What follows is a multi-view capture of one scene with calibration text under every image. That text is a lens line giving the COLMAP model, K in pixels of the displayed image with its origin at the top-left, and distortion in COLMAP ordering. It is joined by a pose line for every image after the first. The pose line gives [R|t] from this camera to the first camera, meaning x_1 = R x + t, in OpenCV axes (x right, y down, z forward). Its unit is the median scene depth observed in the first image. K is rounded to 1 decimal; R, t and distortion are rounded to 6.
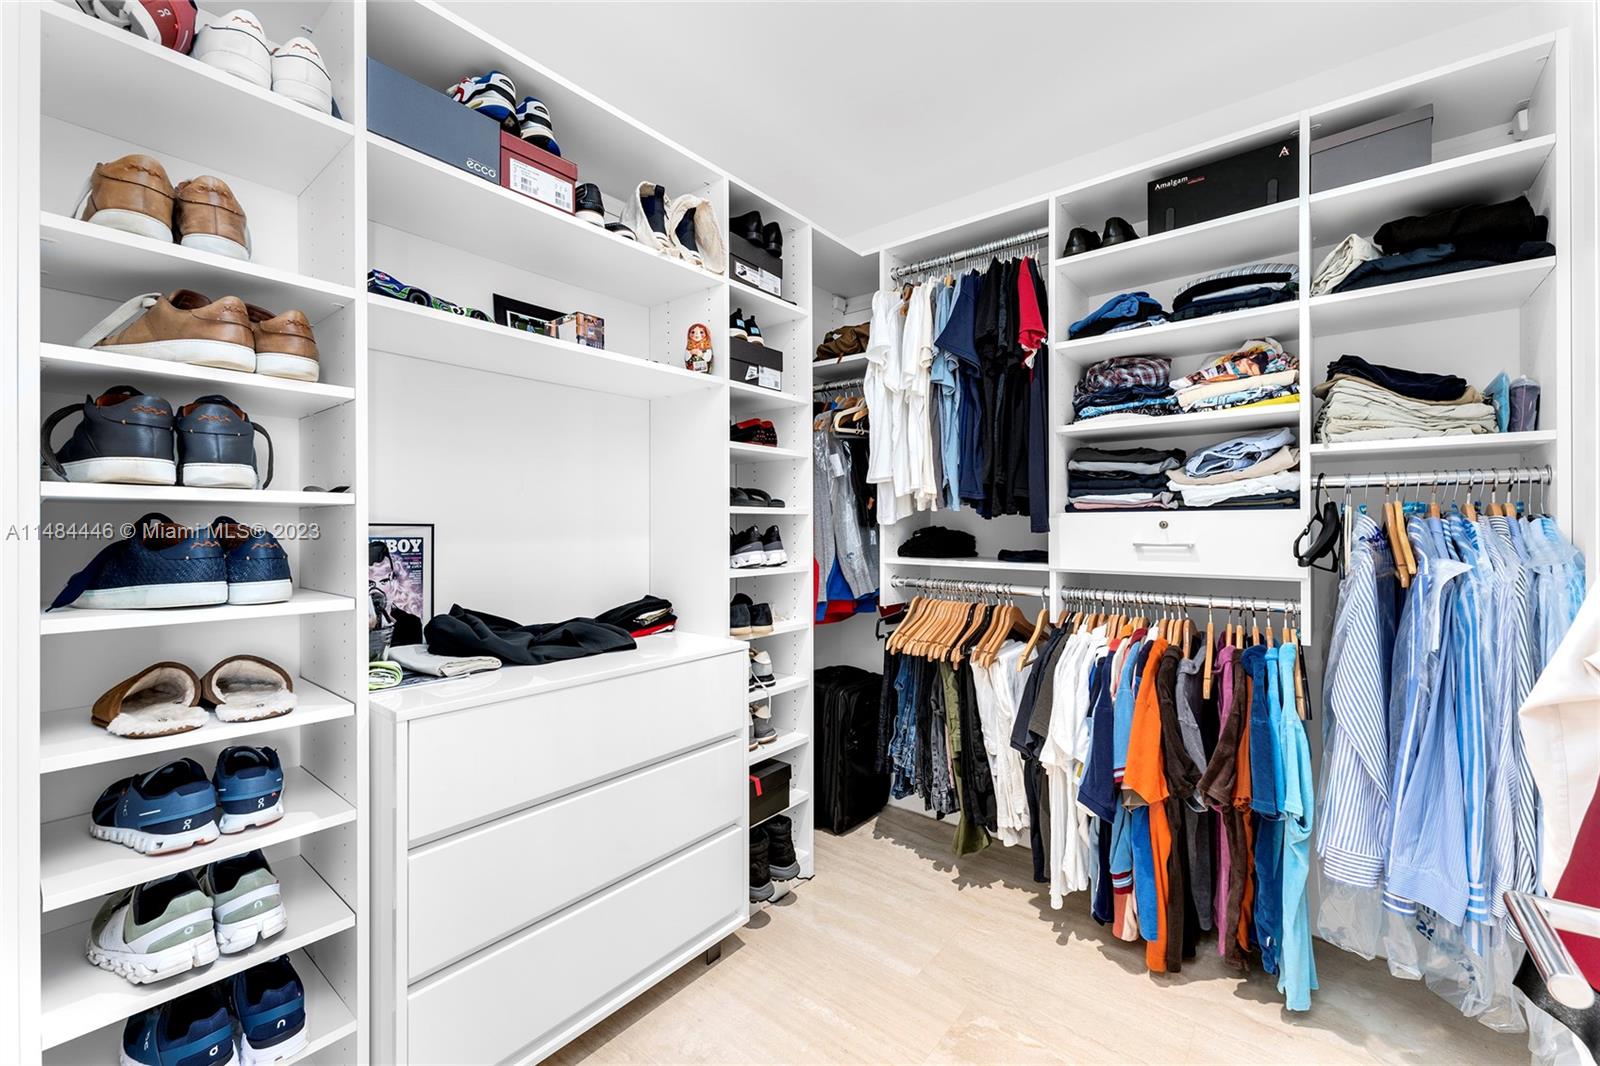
lens RADIAL K [[642.2, 0, 800.8], [0, 642.2, 526.1], [0, 0, 1]] dist [-0.000596, 0.000203]
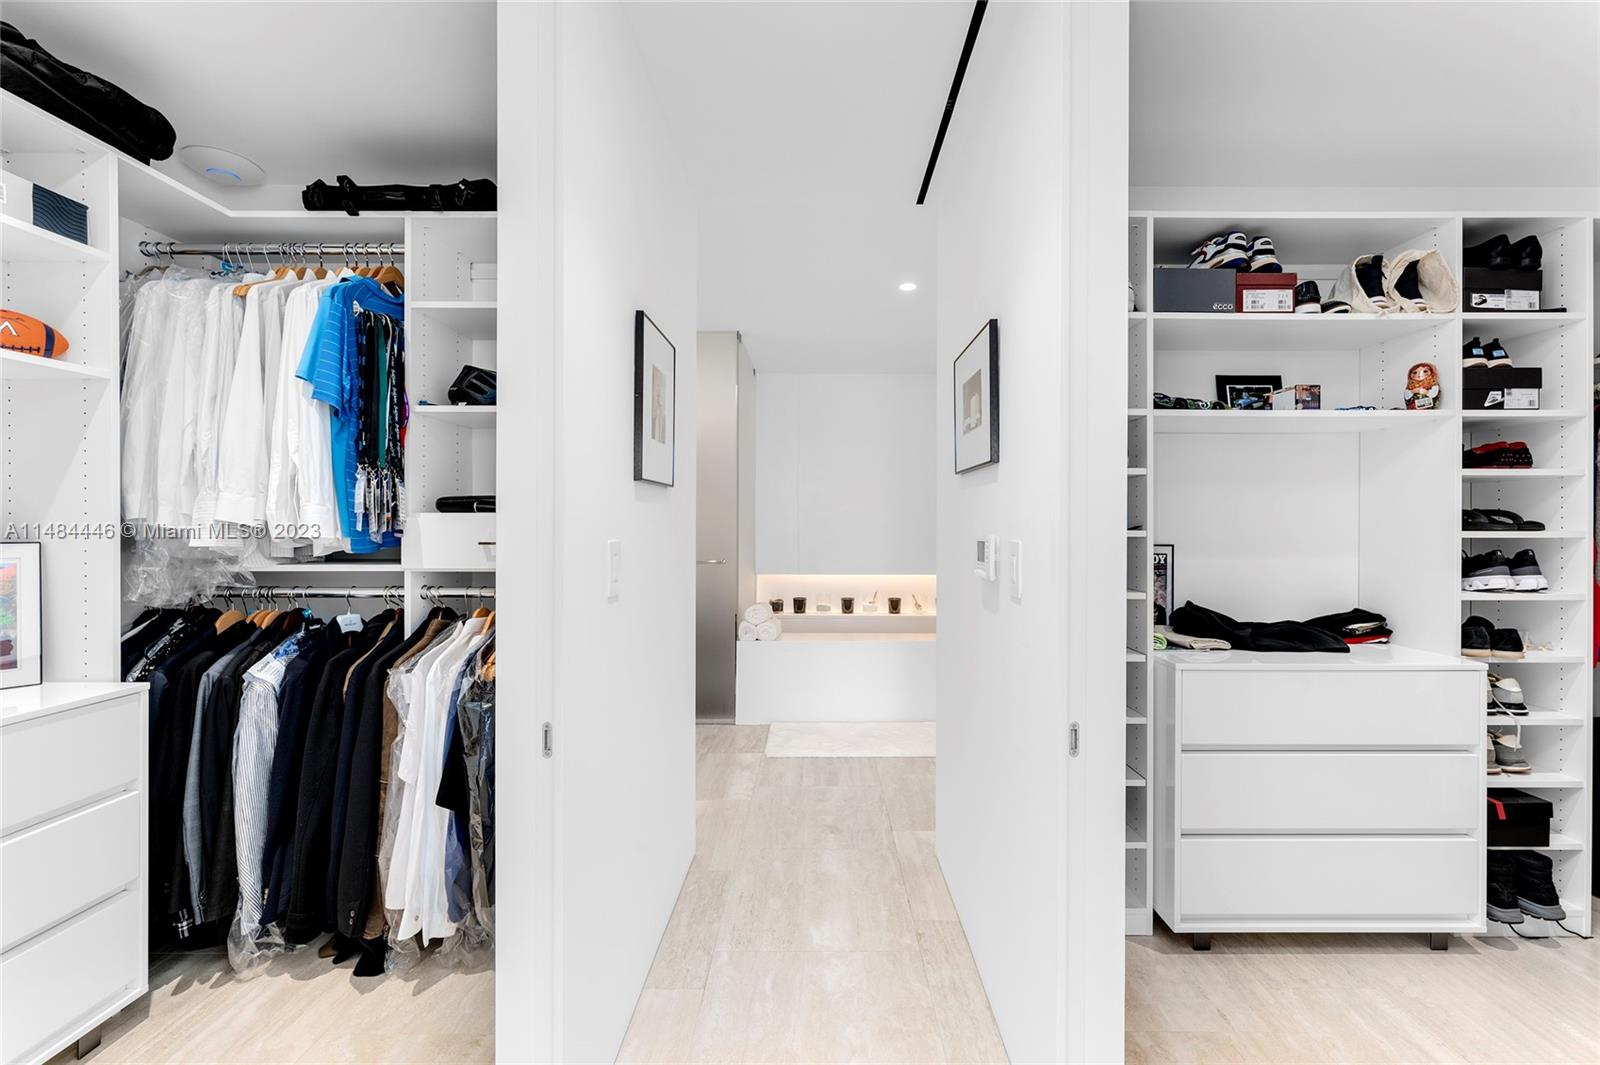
lens RADIAL K [[642.2, 0, 803.0], [0, 642.2, 526.1], [0, 0, 1]] dist [-0.000596, 0.000203]
pose [[0.618833, 0.005196, -0.785505, 0.046229], [0.003329, 0.999952, 0.009237, -0.053230], [0.785515, -0.008331, 0.618786, -0.487308]]
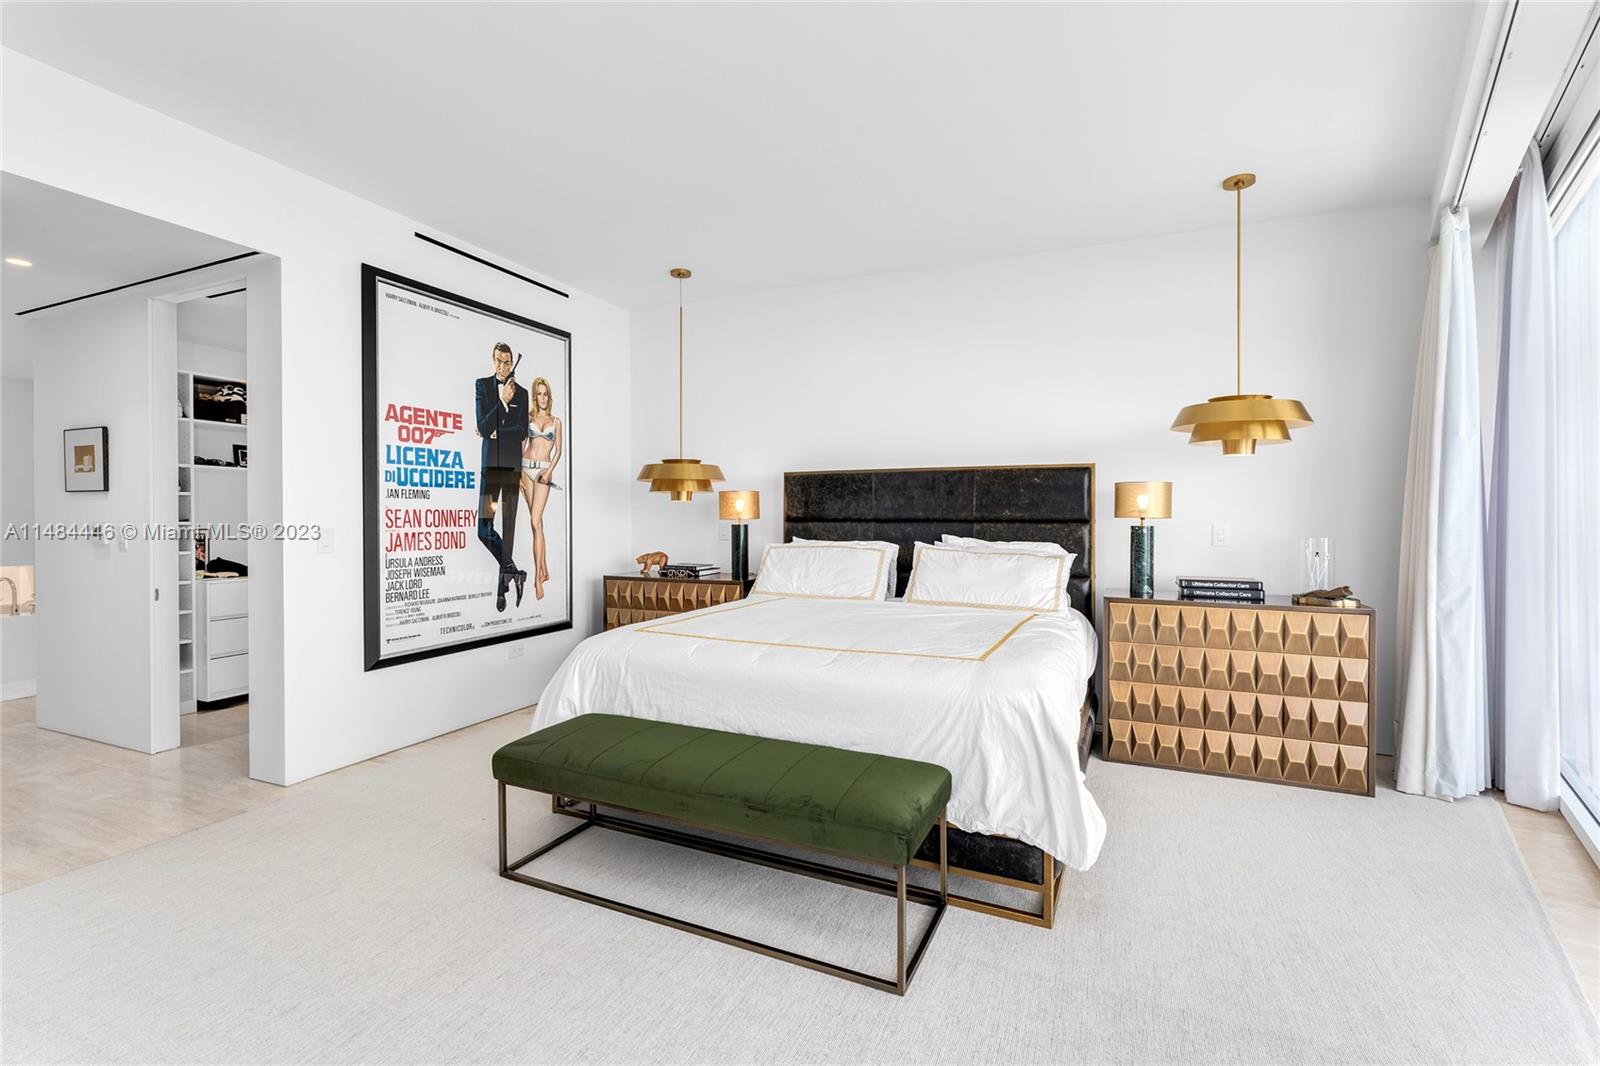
lens RADIAL K [[642.2, 0, 788.9], [0, 642.2, 527.5], [0, 0, 1]] dist [-0.000596, 0.000203]
pose [[0.948319, -0.000596, 0.317317, 0.838471], [-0.004556, 0.999870, 0.015492, -0.058751], [-0.317285, -0.016137, 0.948193, -2.182713]]
